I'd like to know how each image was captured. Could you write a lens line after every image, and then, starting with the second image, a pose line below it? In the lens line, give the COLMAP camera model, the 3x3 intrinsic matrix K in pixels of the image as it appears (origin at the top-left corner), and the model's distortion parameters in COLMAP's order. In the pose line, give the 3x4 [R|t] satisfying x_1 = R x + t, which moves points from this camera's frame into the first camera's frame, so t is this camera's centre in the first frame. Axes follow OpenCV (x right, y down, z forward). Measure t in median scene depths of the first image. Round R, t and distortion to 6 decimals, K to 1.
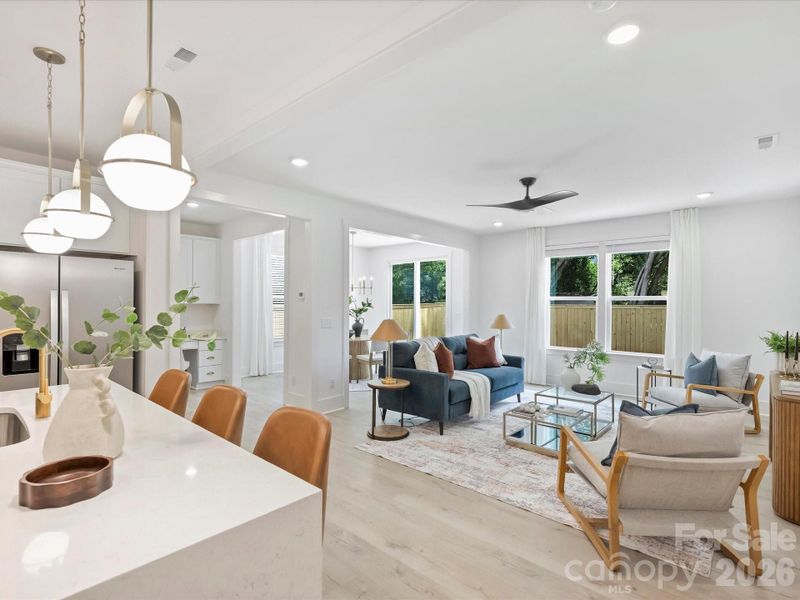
lens RADIAL K [[398.0, 0, 399.4], [0, 398.0, 303.2], [0, 0, 1]] dist [-0.000086, 0.000177]
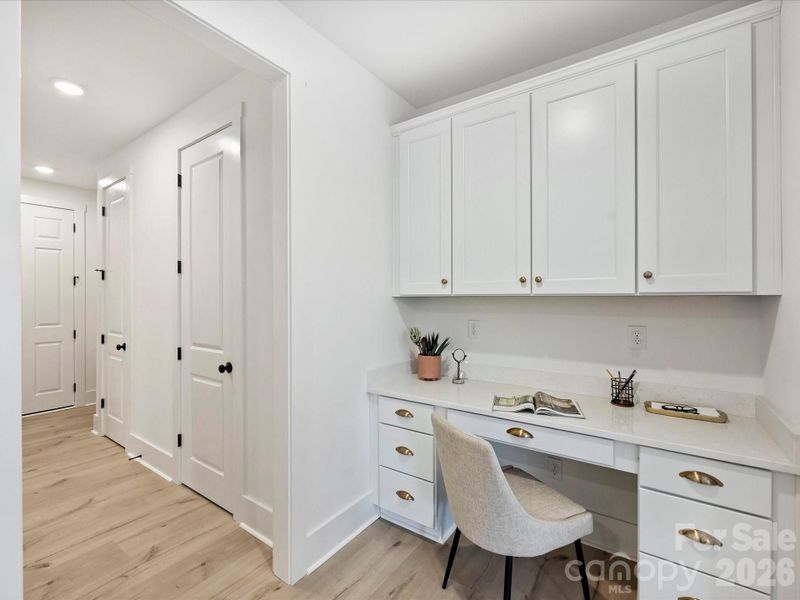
lens RADIAL K [[361.8, 0, 397.1], [0, 361.8, 295.5], [0, 0, 1]] dist [-0.000897, 0.000135]
pose [[0.125969, -0.008249, -0.992000, -0.398060], [0.002831, 0.999964, -0.007955, 0.005790], [0.992030, -0.001806, 0.125988, 1.091170]]
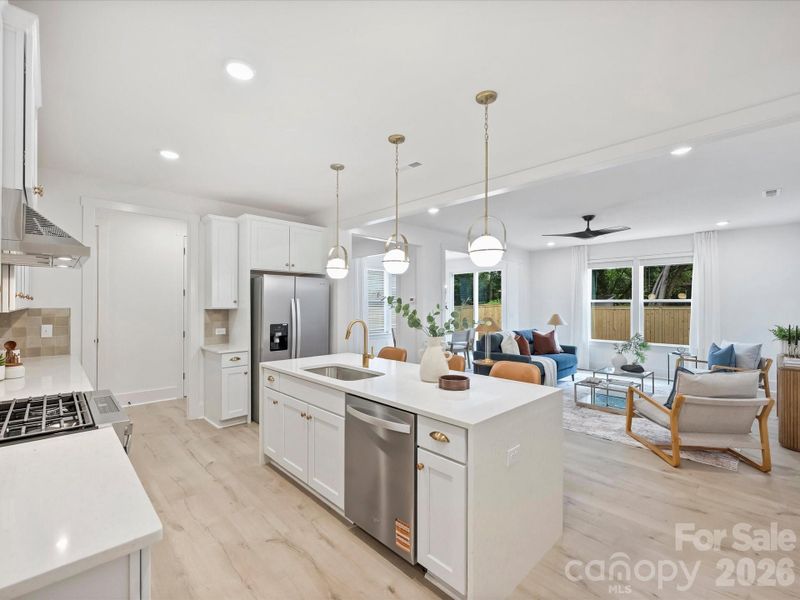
lens RADIAL K [[356.5, 0, 399.3], [0, 356.5, 302.4], [0, 0, 1]] dist [0.001903, 0.000087]
pose [[0.997654, -0.003845, -0.068354, -0.221942], [0.003386, 0.999971, -0.006842, -0.004013], [0.068378, 0.006595, 0.997638, -0.250241]]
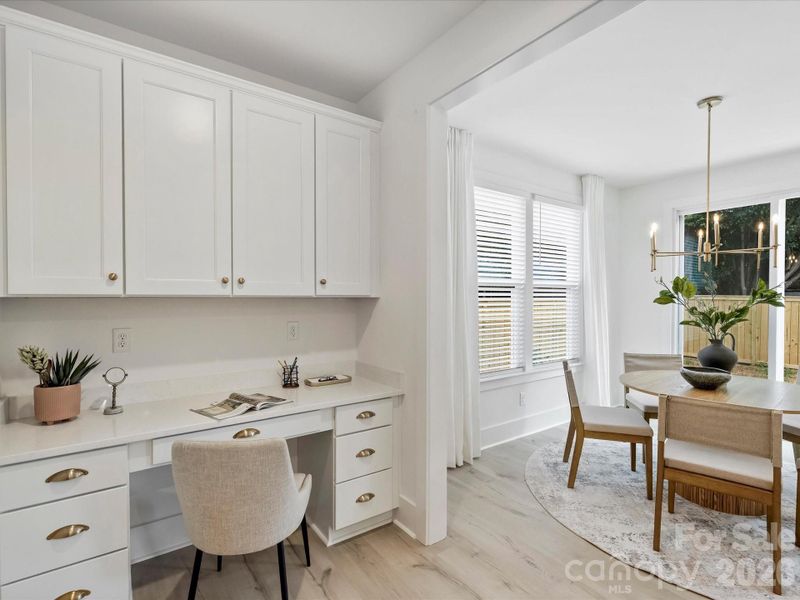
lens RADIAL K [[391.6, 0, 400.0], [0, 391.6, 300.0], [0, 0, 1]] dist [-0.000911, -0.000349]
pose [[0.977543, -0.003299, -0.210712, -0.505090], [0.003950, 0.999989, 0.002667, 0.006257], [0.210700, -0.003440, 0.977545, 0.913273]]
